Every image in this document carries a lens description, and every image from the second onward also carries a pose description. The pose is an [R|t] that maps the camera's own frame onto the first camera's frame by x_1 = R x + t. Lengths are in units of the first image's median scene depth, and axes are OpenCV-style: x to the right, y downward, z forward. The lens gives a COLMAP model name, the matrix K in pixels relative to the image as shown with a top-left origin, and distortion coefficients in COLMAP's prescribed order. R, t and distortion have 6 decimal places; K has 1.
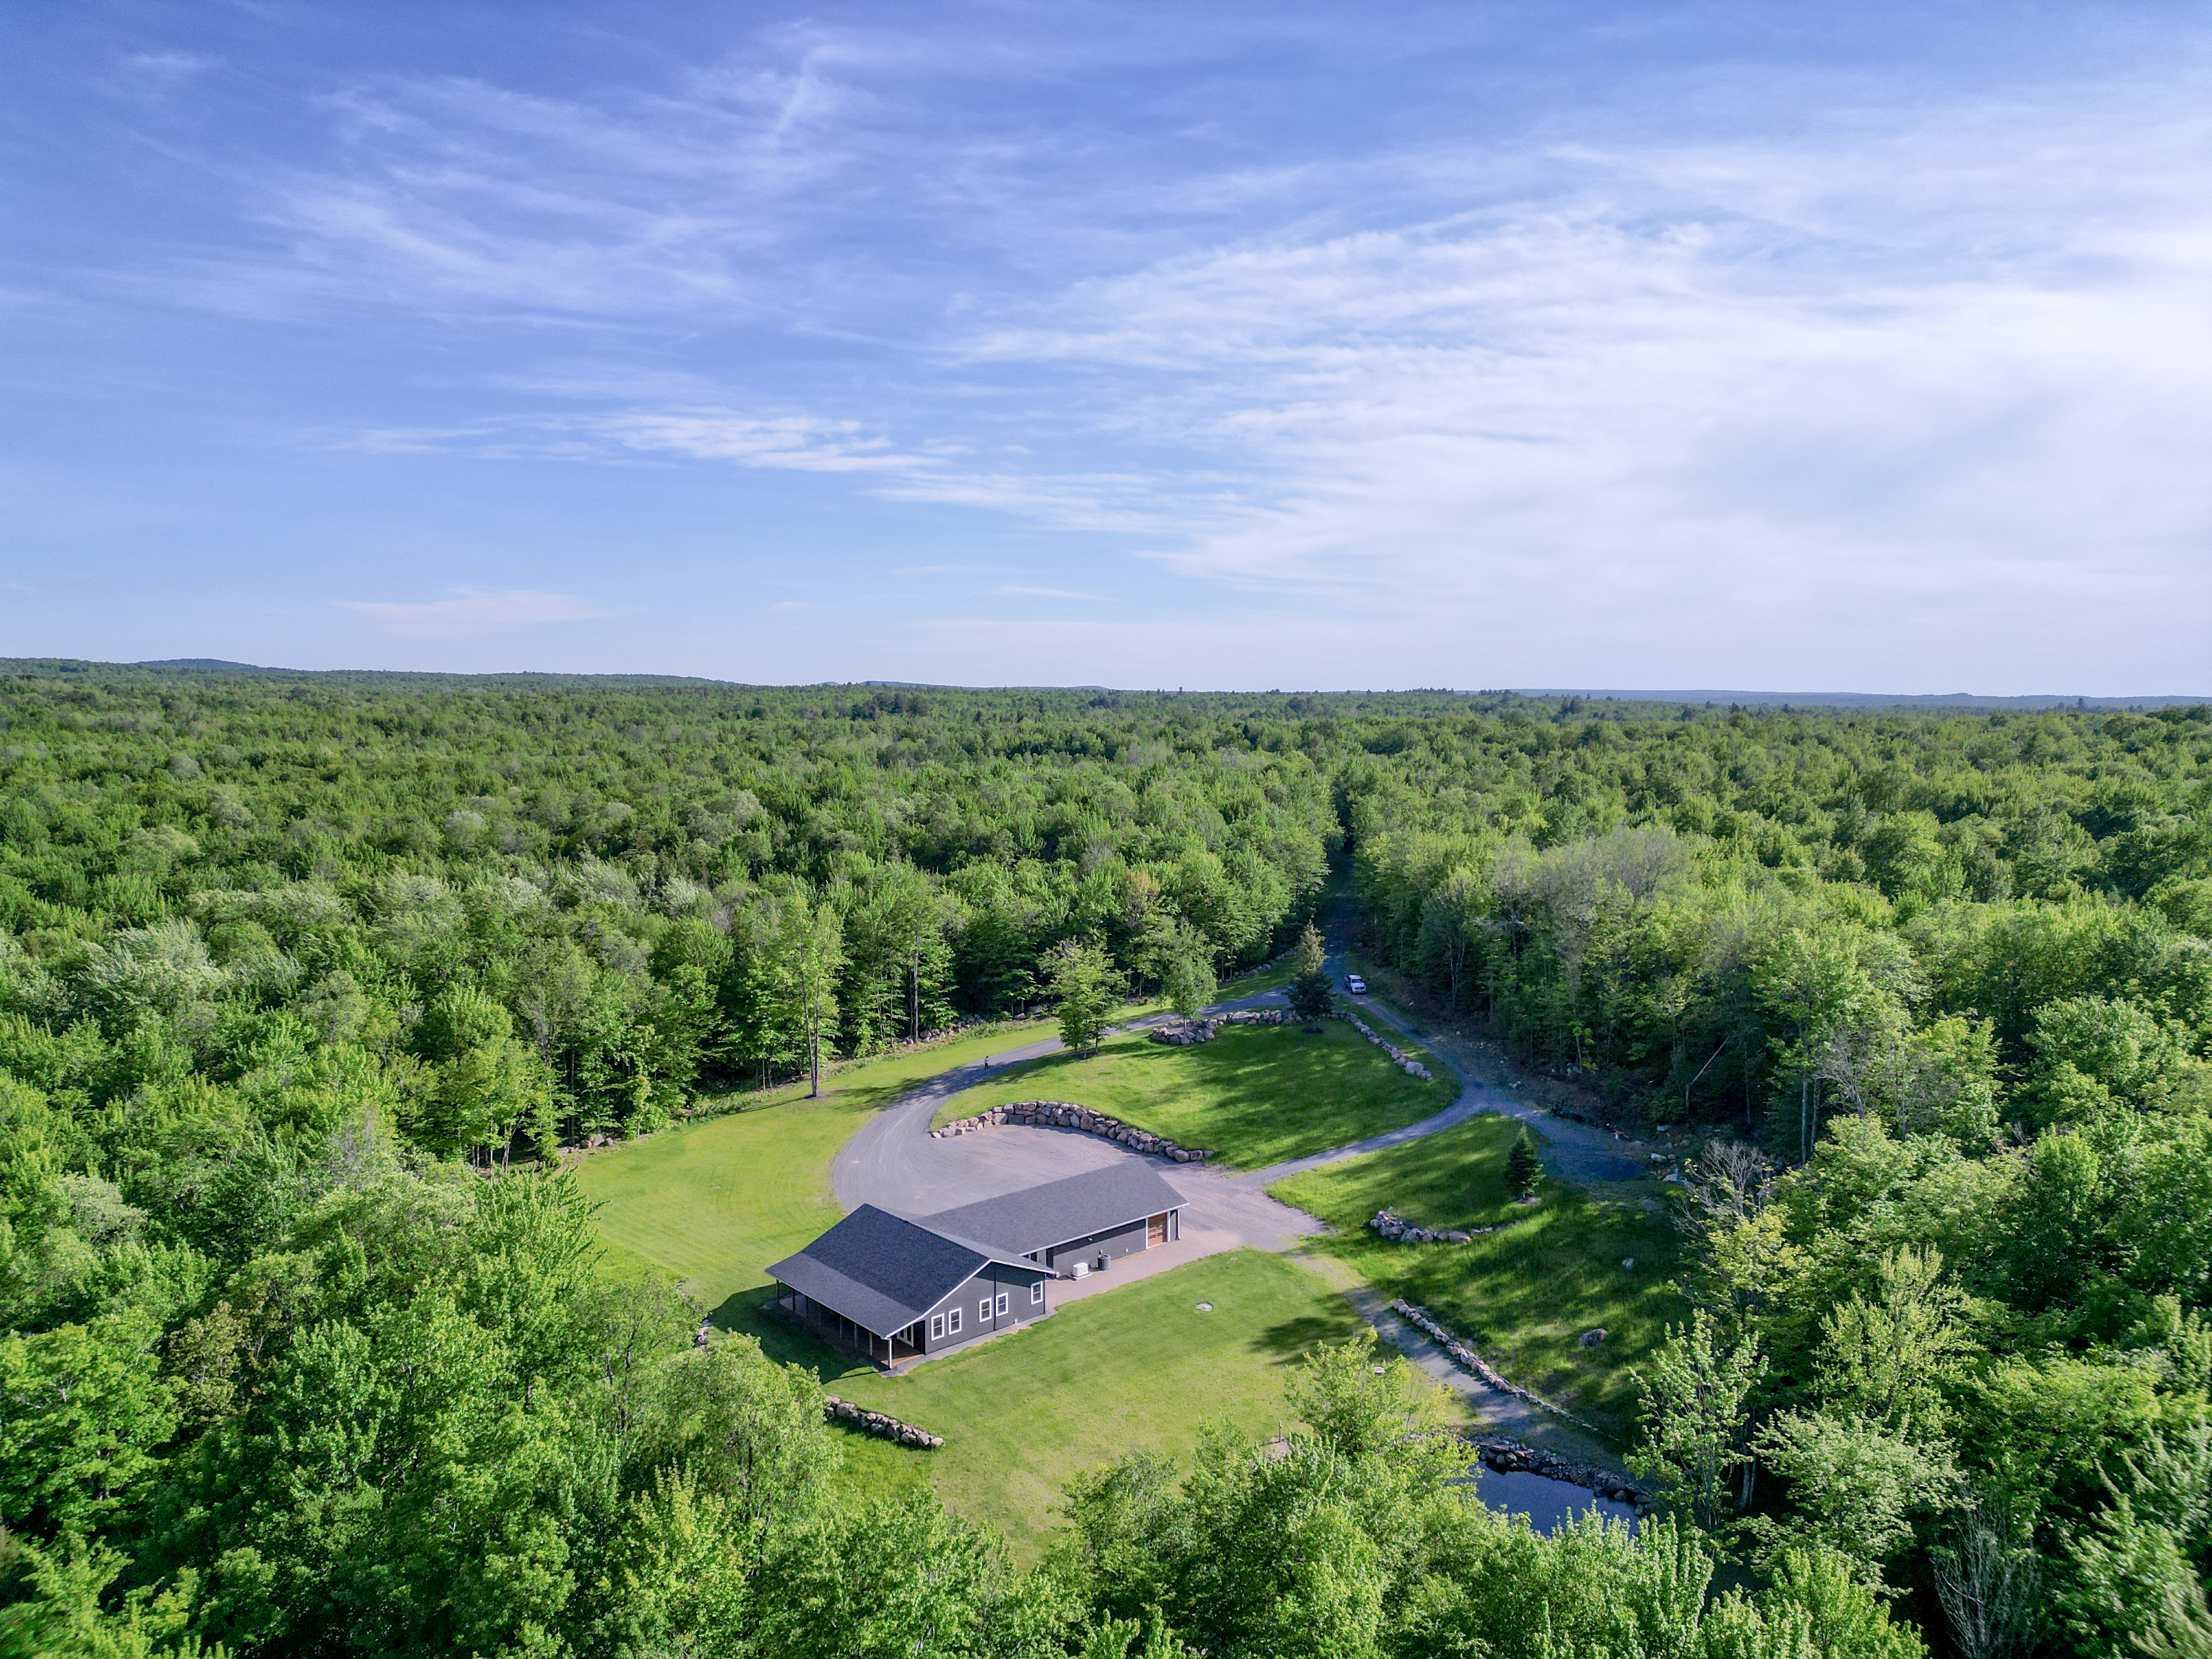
lens RADIAL K [[1539.9, 0, 1106.0], [0, 1539.9, 829.5], [0, 0, 1]] dist [0.110705, -0.106398]
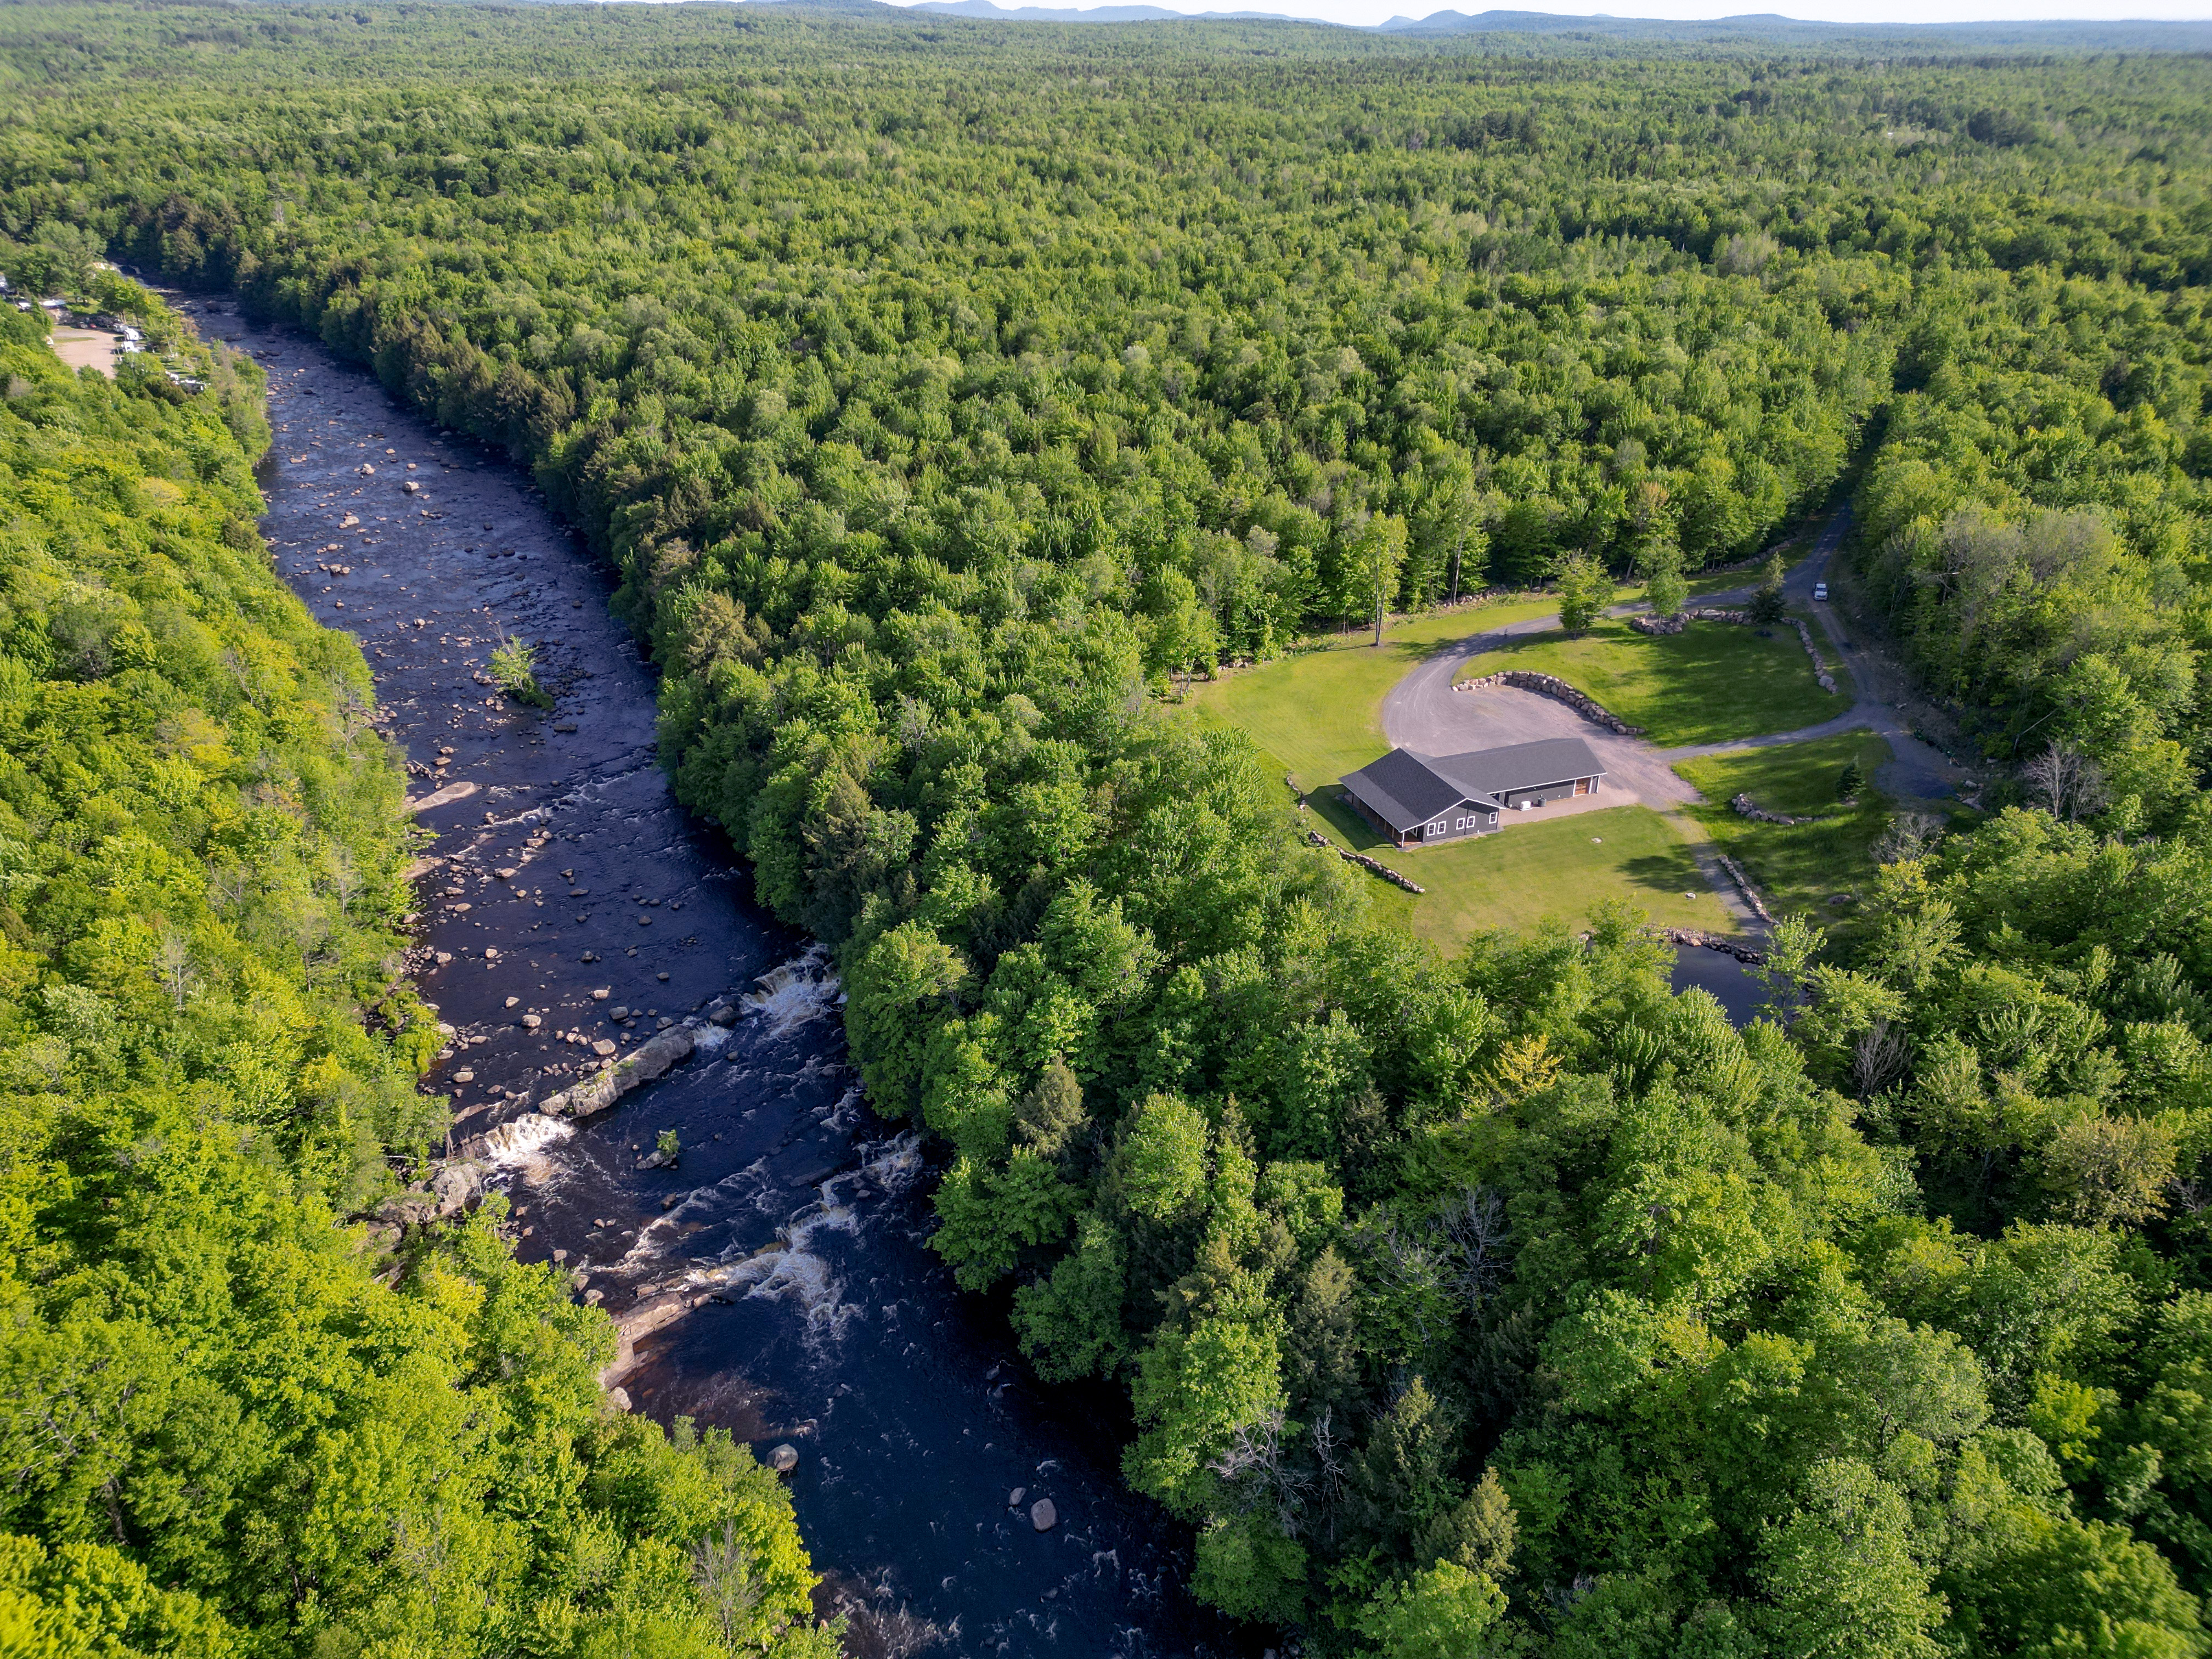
lens RADIAL K [[1539.9, 0, 1106.0], [0, 1539.9, 829.5], [0, 0, 1]] dist [0.110705, -0.106398]
pose [[0.933494, 0.164857, -0.318452, 0.074093], [-0.031534, 0.922356, 0.385051, -0.239485], [0.357204, -0.349401, 0.866213, -0.457262]]
